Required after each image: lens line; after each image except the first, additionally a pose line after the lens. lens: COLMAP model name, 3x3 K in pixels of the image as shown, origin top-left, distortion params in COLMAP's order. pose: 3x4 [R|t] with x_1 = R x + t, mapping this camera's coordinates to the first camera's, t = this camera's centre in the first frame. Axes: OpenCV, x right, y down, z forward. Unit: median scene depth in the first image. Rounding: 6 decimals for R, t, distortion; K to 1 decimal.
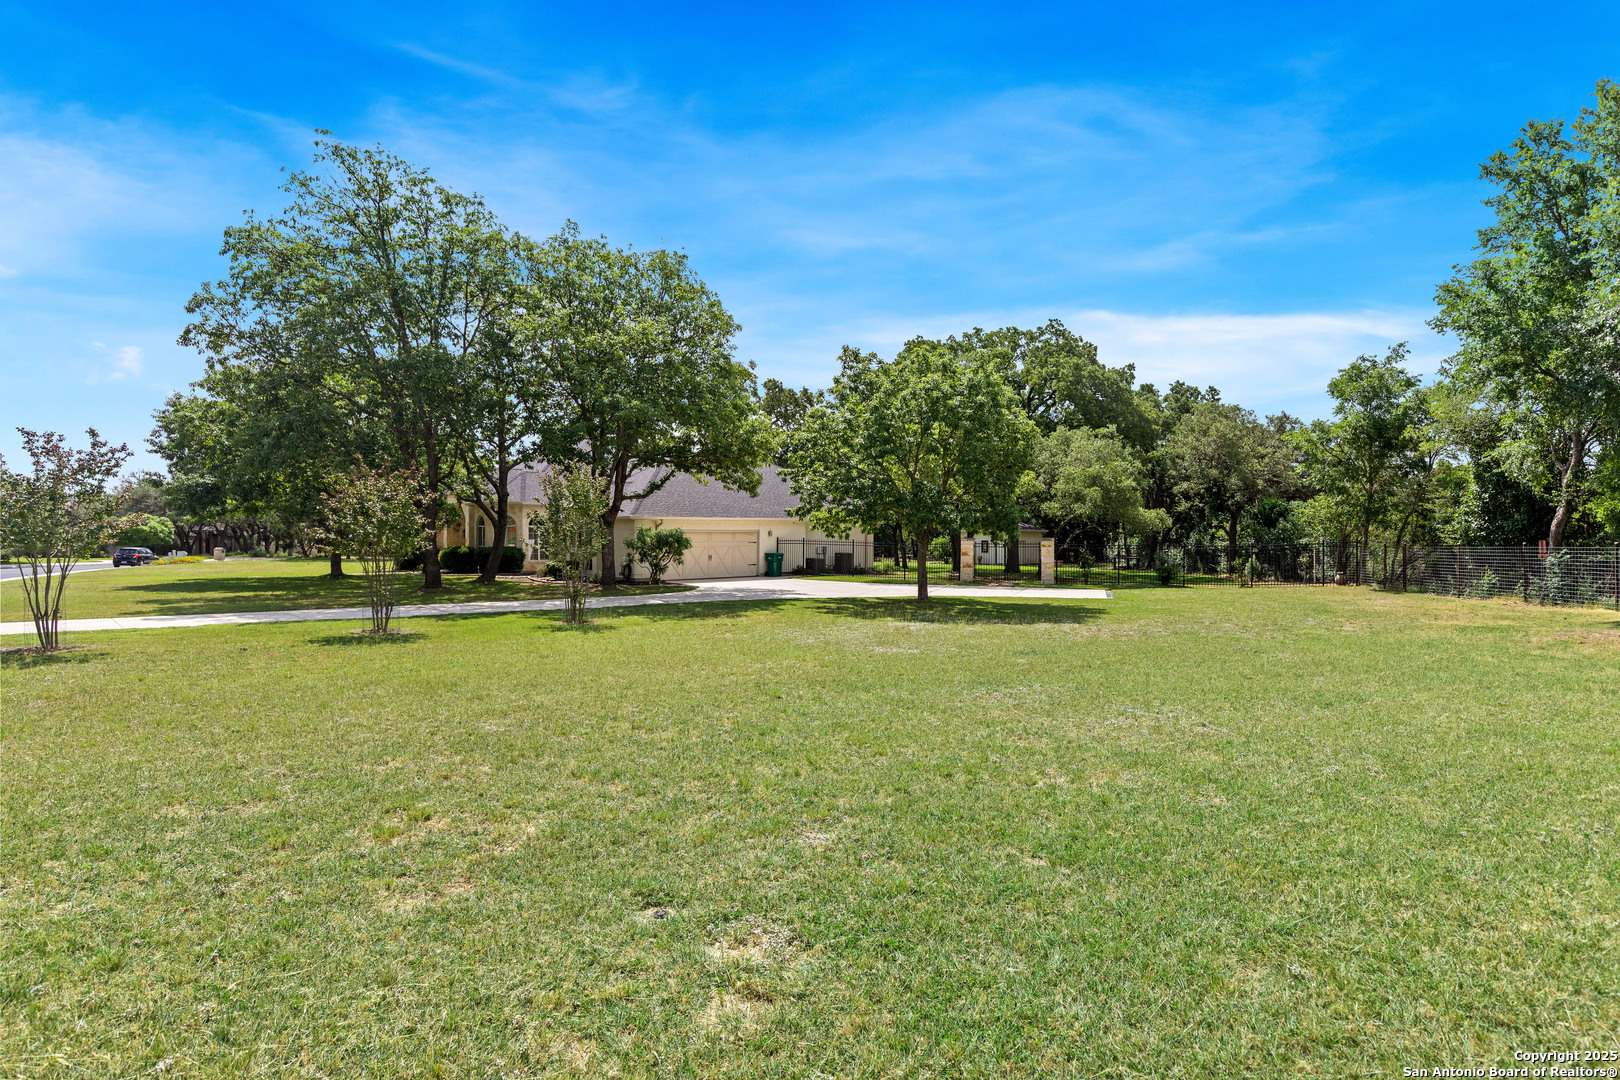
lens RADIAL K [[886.5, 0, 810.0], [0, 886.5, 540.0], [0, 0, 1]] dist [0.000094, -0.000005]
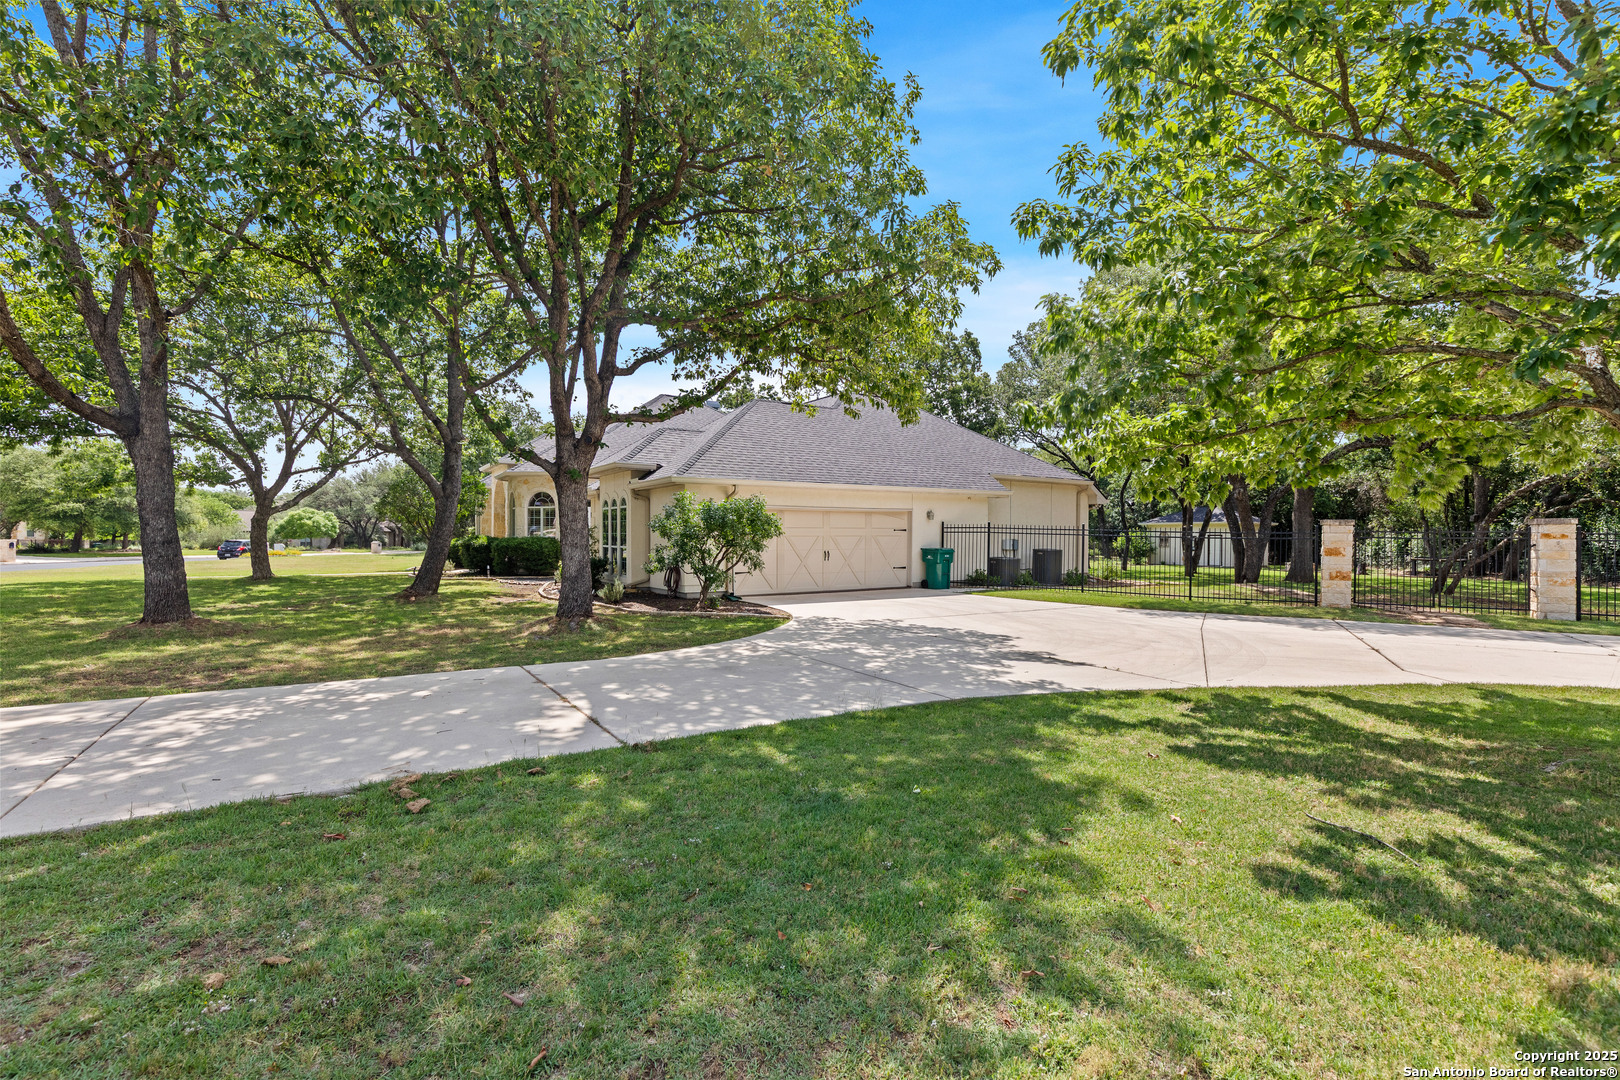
lens RADIAL K [[750.9, 0, 810.0], [0, 750.9, 540.0], [0, 0, 1]] dist [-0.000467, -0.000052]
pose [[0.984716, 0.004588, -0.174105, -0.037848], [-0.004605, 0.999989, 0.000306, 0.009550], [0.174105, 0.000500, 0.984727, 0.510170]]
